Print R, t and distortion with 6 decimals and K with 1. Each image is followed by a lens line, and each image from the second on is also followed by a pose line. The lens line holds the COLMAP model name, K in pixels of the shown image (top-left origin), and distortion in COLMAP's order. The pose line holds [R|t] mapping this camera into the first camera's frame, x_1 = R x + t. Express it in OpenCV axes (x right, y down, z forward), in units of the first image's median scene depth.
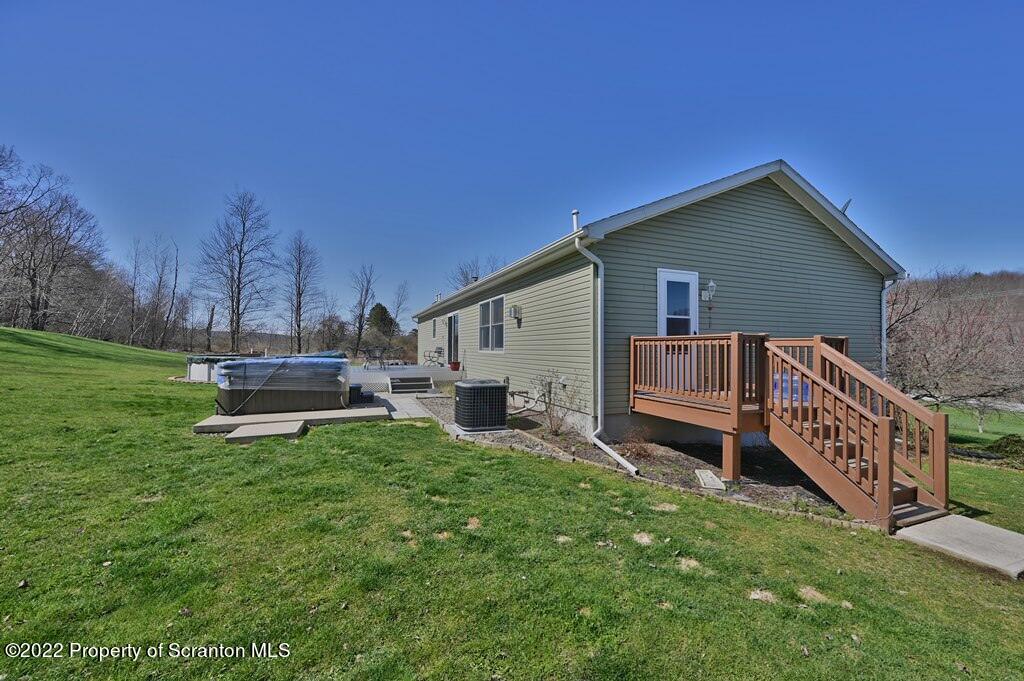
lens RADIAL K [[405.1, 0, 515.5], [0, 405.1, 340.2], [0, 0, 1]] dist [0.002657, 0.000006]
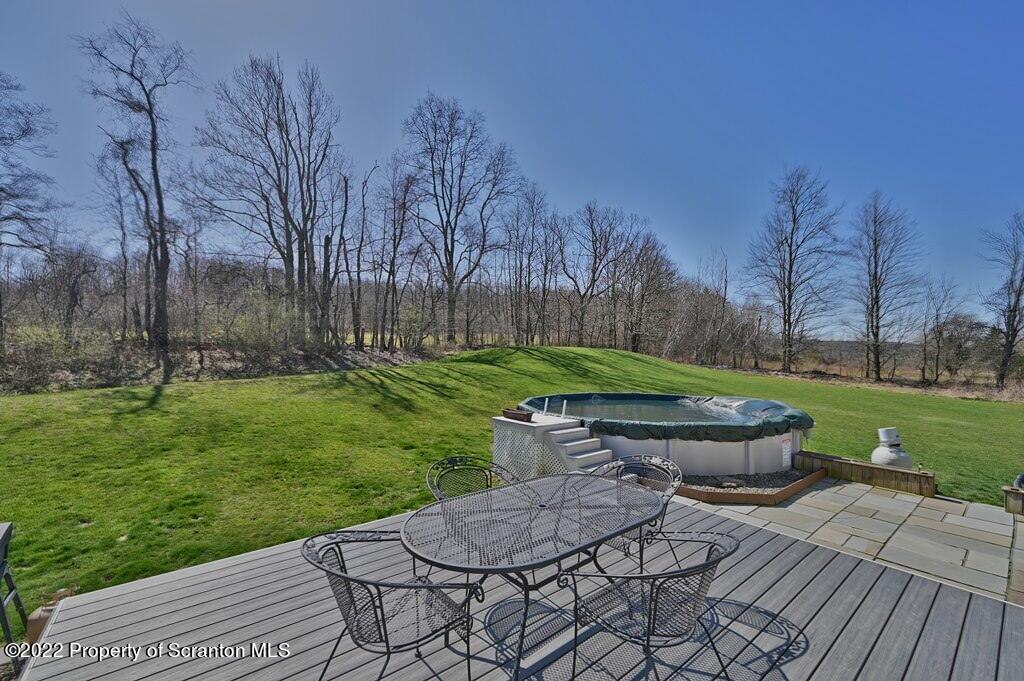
lens RADIAL K [[417.3, 0, 512.7], [0, 417.3, 348.0], [0, 0, 1]] dist [-0.001688, 0.001619]
pose [[0.282771, -0.012920, -0.959100, -0.279183], [0.008398, 0.999904, -0.010994, -0.065455], [0.959151, -0.004946, 0.282852, 1.432032]]
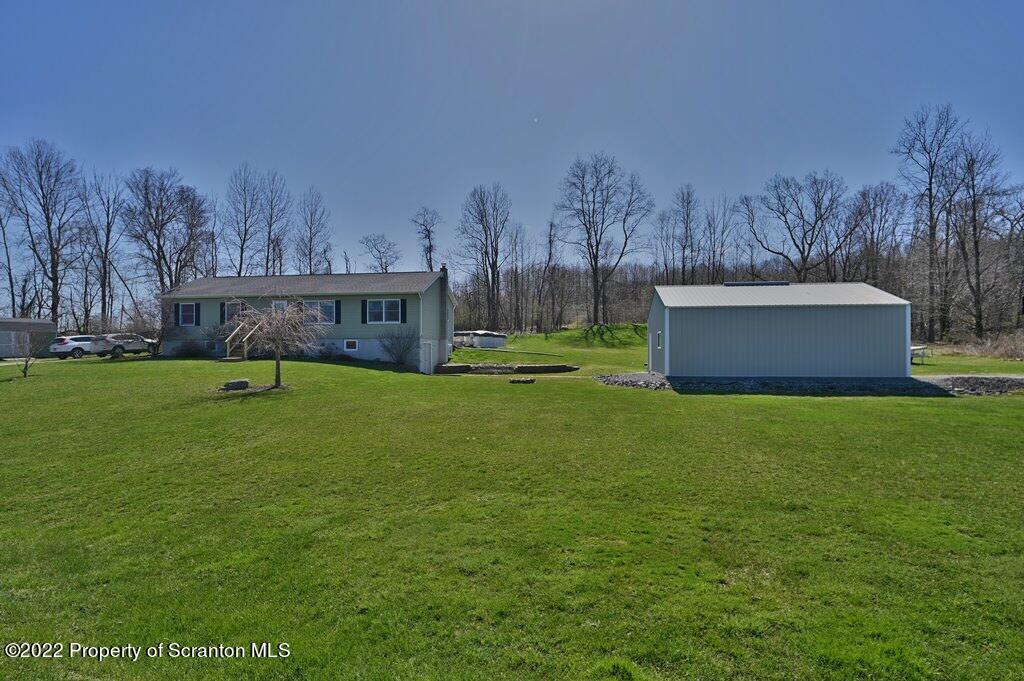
lens RADIAL K [[546.2, 0, 516.8], [0, 546.2, 332.9], [0, 0, 1]] dist [-0.012601, 0.000448]
pose [[-0.492841, -0.025315, -0.869751, 3.014481], [0.017015, 0.999105, -0.038722, 0.258945], [0.869953, -0.033882, -0.491970, 4.970957]]
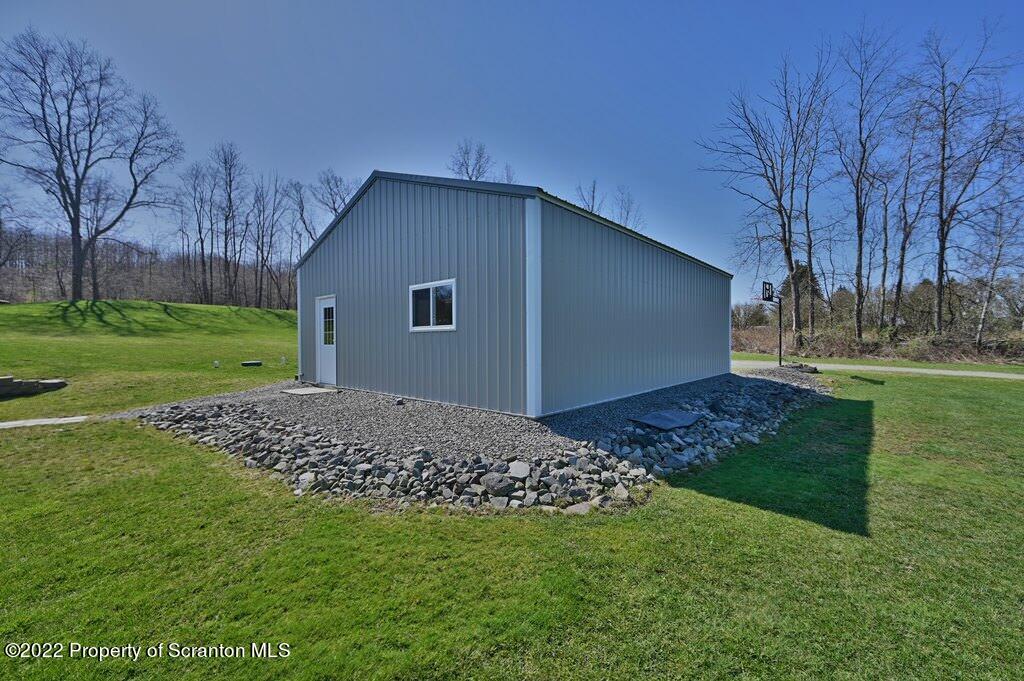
lens RADIAL K [[405.1, 0, 506.6], [0, 405.1, 349.6], [0, 0, 1]] dist [0.002657, 0.000006]
pose [[0.442839, 0.028032, -0.896163, 0.936044], [0.017262, 0.999059, 0.039781, 0.236094], [0.896435, -0.033086, 0.441939, 4.029961]]
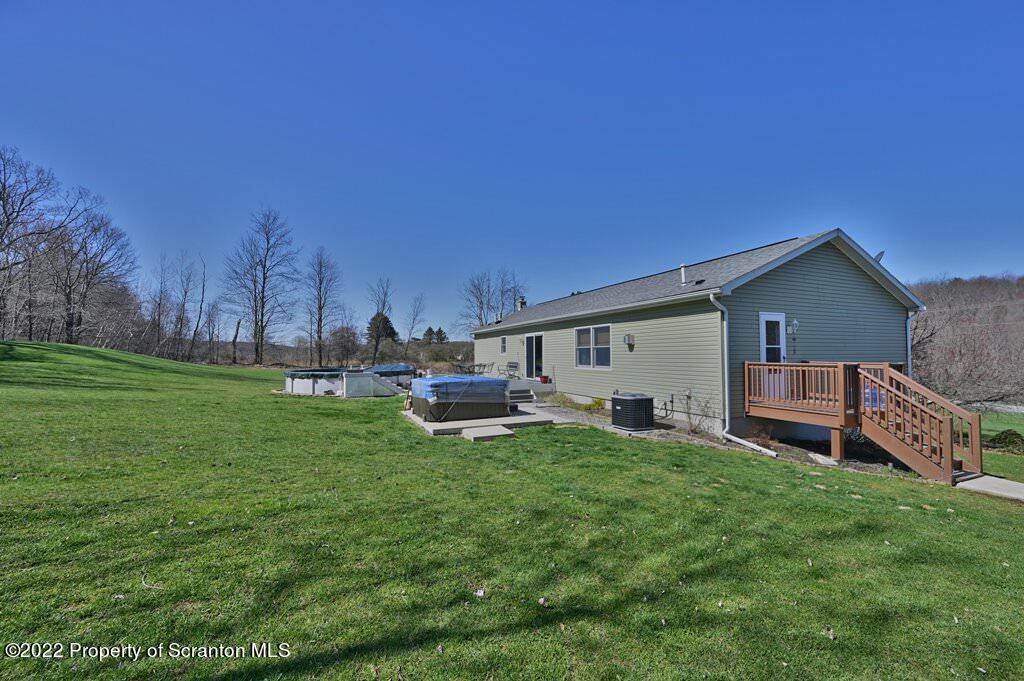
lens RADIAL K [[405.1, 0, 513.1], [0, 405.1, 338.7], [0, 0, 1]] dist [0.002657, 0.000006]
pose [[0.999788, -0.009241, 0.018422, -0.375229], [0.009611, 0.999752, -0.020100, -0.047233], [-0.018231, 0.020273, 0.999628, -0.268833]]
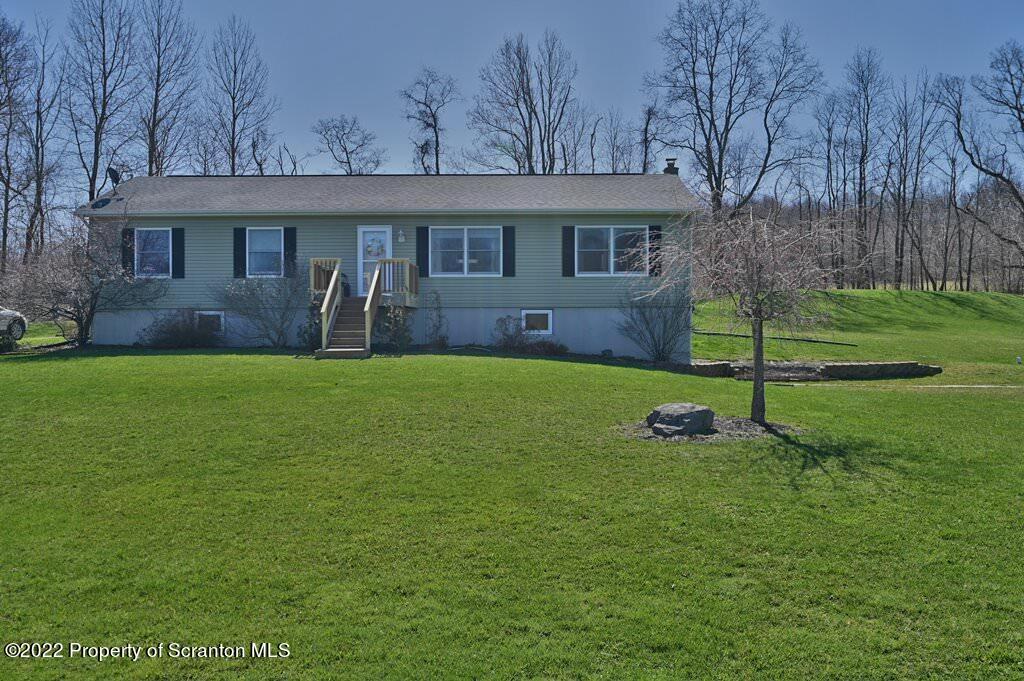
lens RADIAL K [[886.9, 0, 520.6], [0, 886.9, 341.6], [0, 0, 1]] dist [-0.009410, -0.002292]
pose [[-0.371164, 0.006448, -0.928545, 2.996698], [0.017060, 0.999854, 0.000124, 0.240753], [0.928411, -0.015795, -0.371220, 3.250035]]
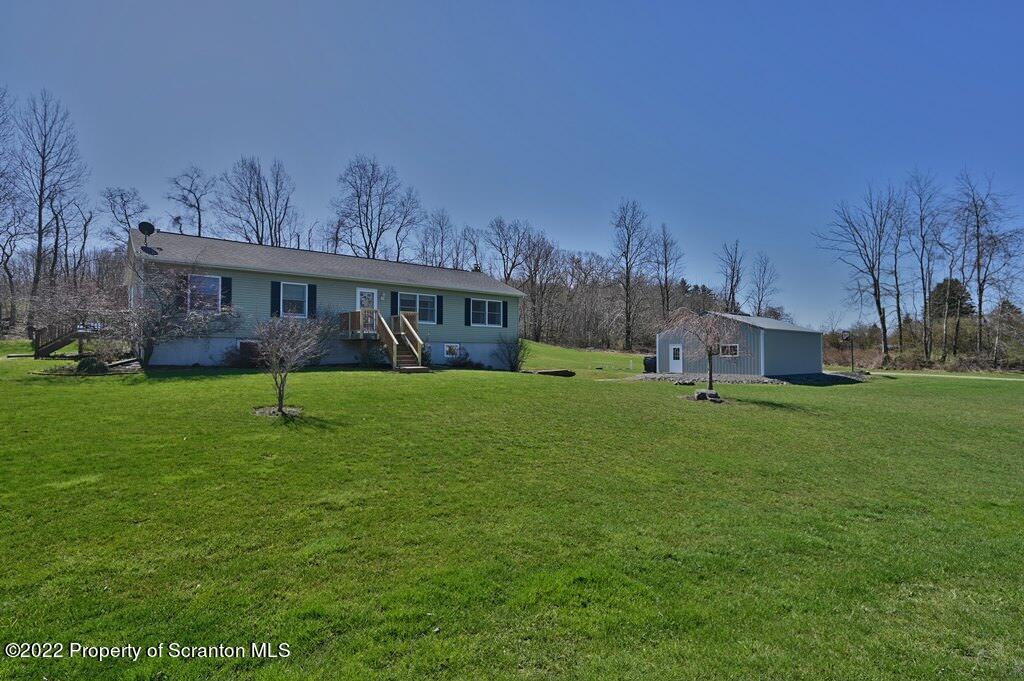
lens RADIAL K [[510.4, 0, 514.7], [0, 510.4, 338.3], [0, 0, 1]] dist [-0.002356, -0.000662]
pose [[0.298864, -0.029162, -0.953850, 3.210428], [0.011751, 0.999570, -0.026878, 0.195602], [0.954223, -0.003176, 0.299078, 1.792895]]
